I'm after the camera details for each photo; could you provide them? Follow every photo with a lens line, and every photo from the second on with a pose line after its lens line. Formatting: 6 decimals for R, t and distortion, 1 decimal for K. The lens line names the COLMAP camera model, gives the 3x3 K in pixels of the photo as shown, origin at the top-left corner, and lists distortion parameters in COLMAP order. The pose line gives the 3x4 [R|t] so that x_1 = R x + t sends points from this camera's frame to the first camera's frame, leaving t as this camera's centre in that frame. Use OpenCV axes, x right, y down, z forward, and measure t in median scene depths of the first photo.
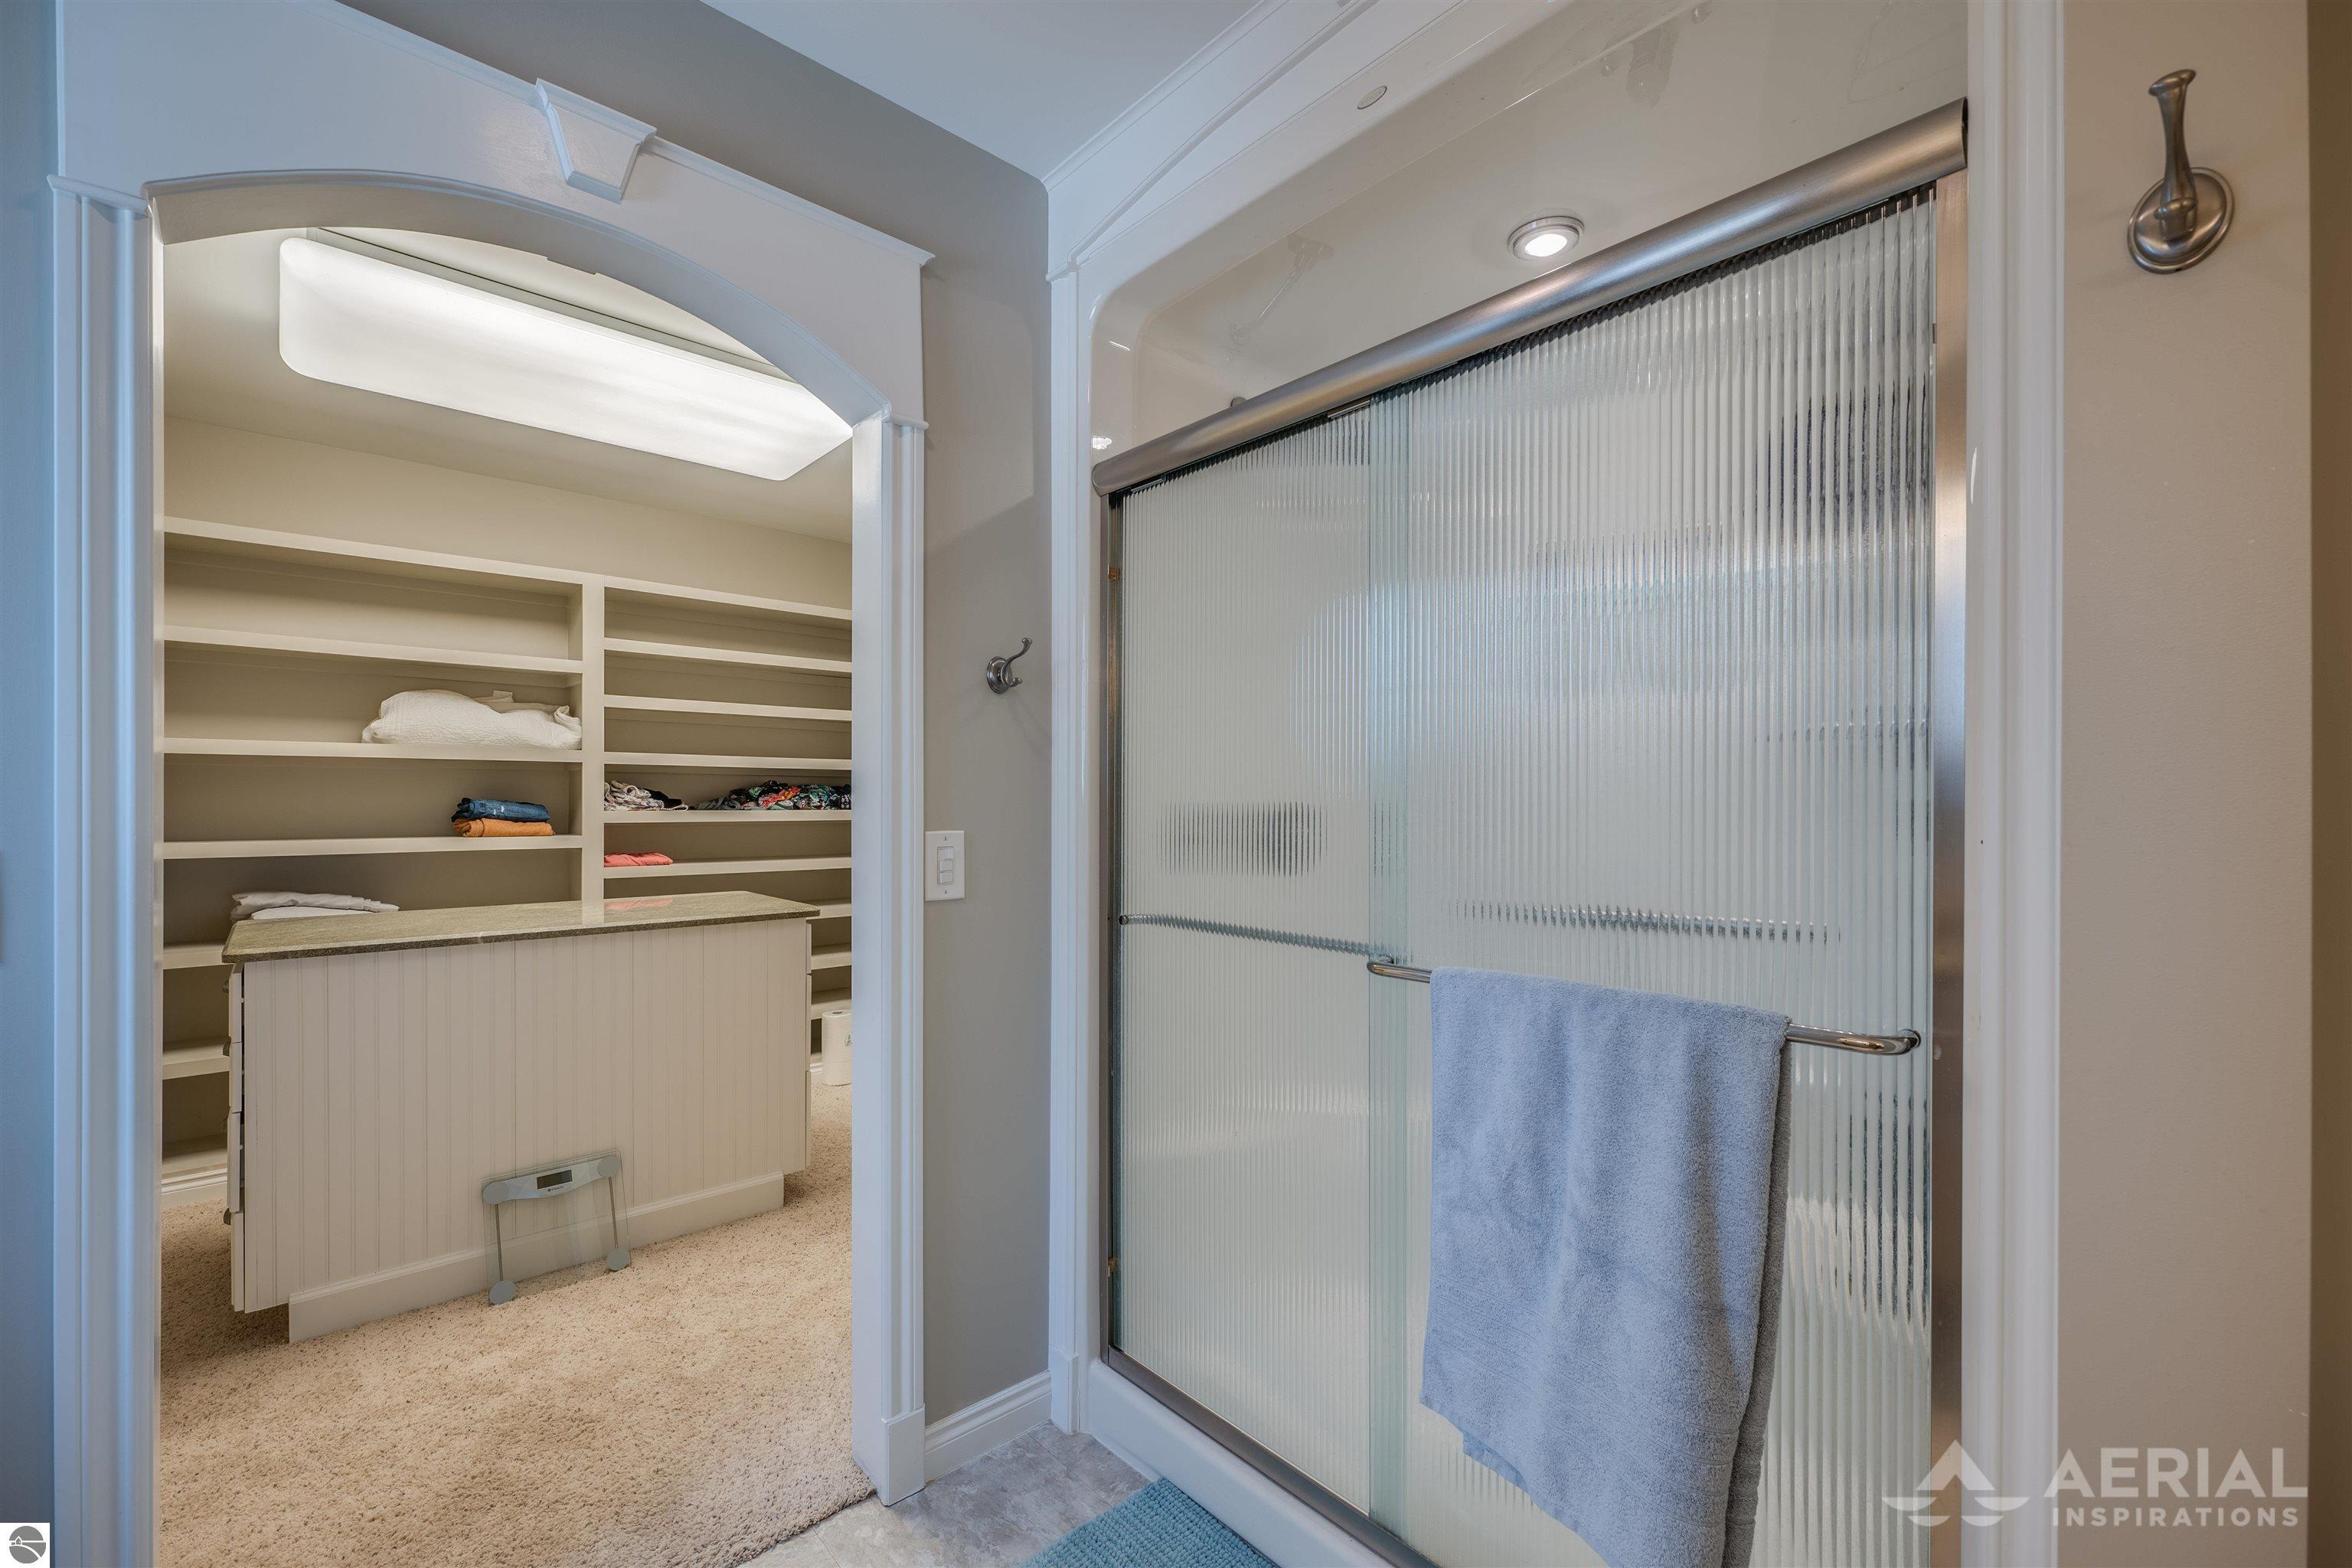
lens RADIAL K [[963.8, 0, 1171.5], [0, 963.8, 800.0], [0, 0, 1]] dist [-0.002780, -0.000357]
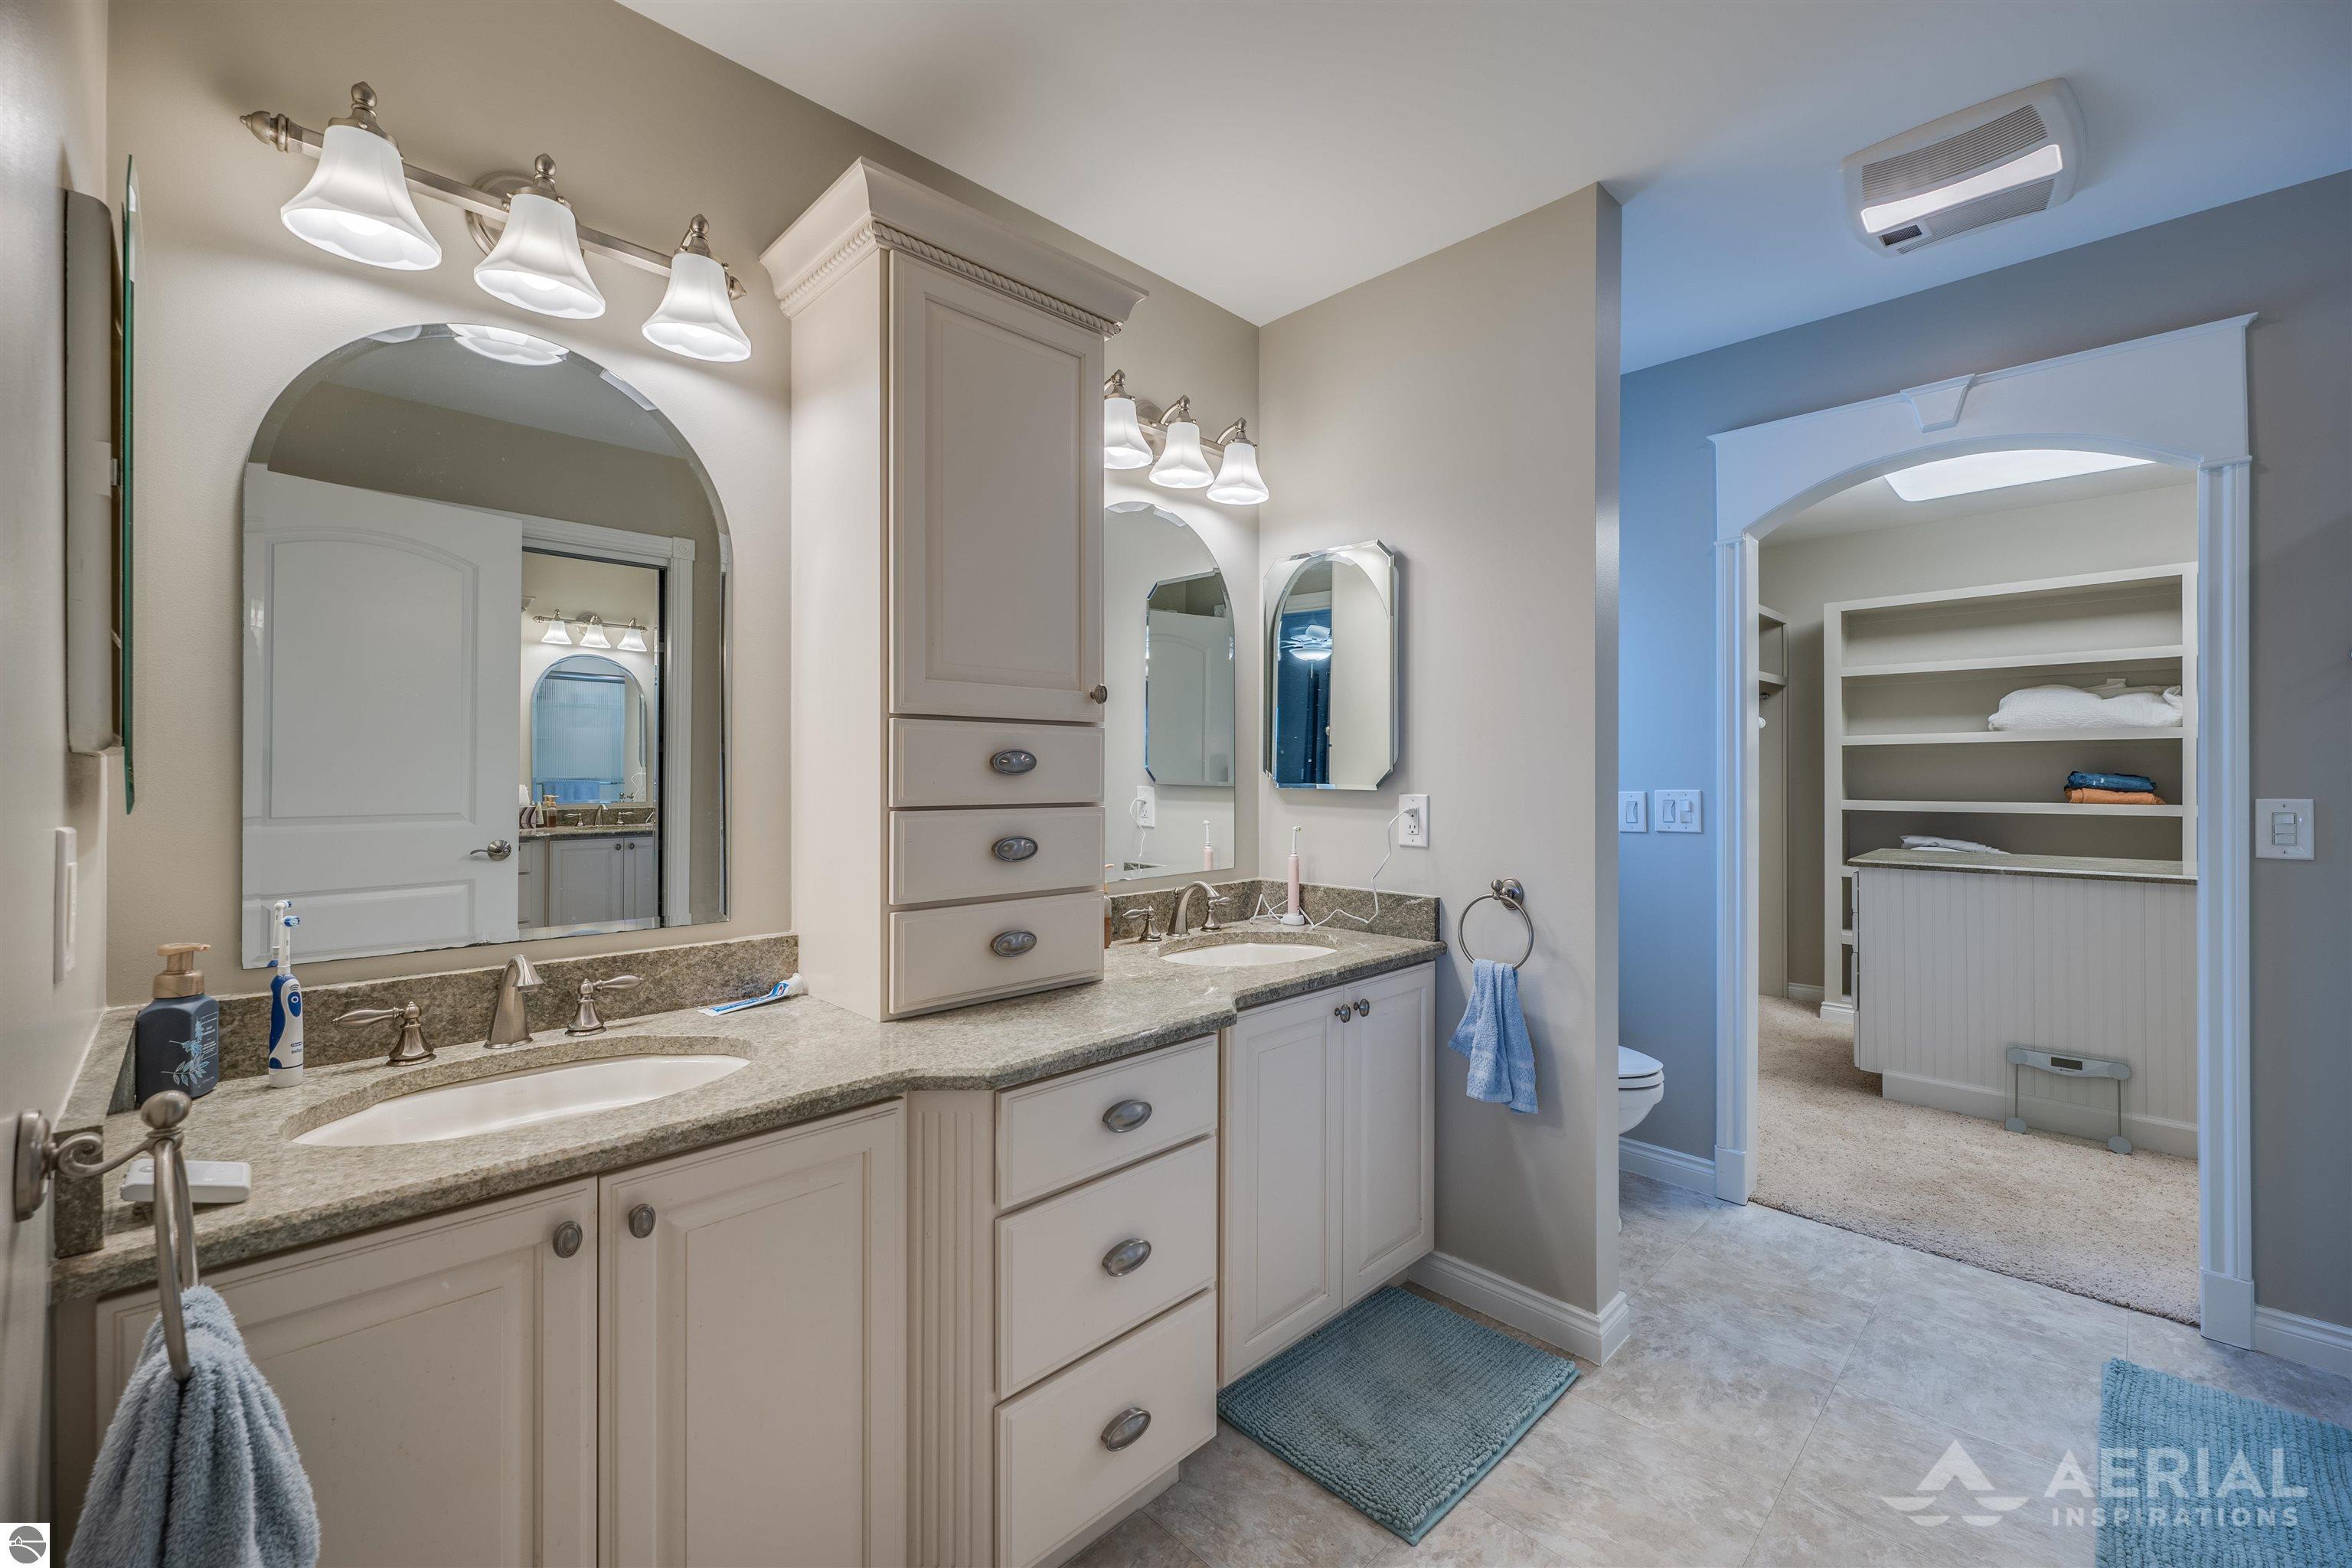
lens RADIAL K [[961.7, 0, 1170.2], [0, 961.7, 784.6], [0, 0, 1]] dist [0.001269, 0.000018]
pose [[0.038457, 0.007785, -0.999230, 0.600809], [0.004263, 0.999959, 0.007955, 0.000255], [0.999251, -0.004566, 0.038422, -0.258512]]
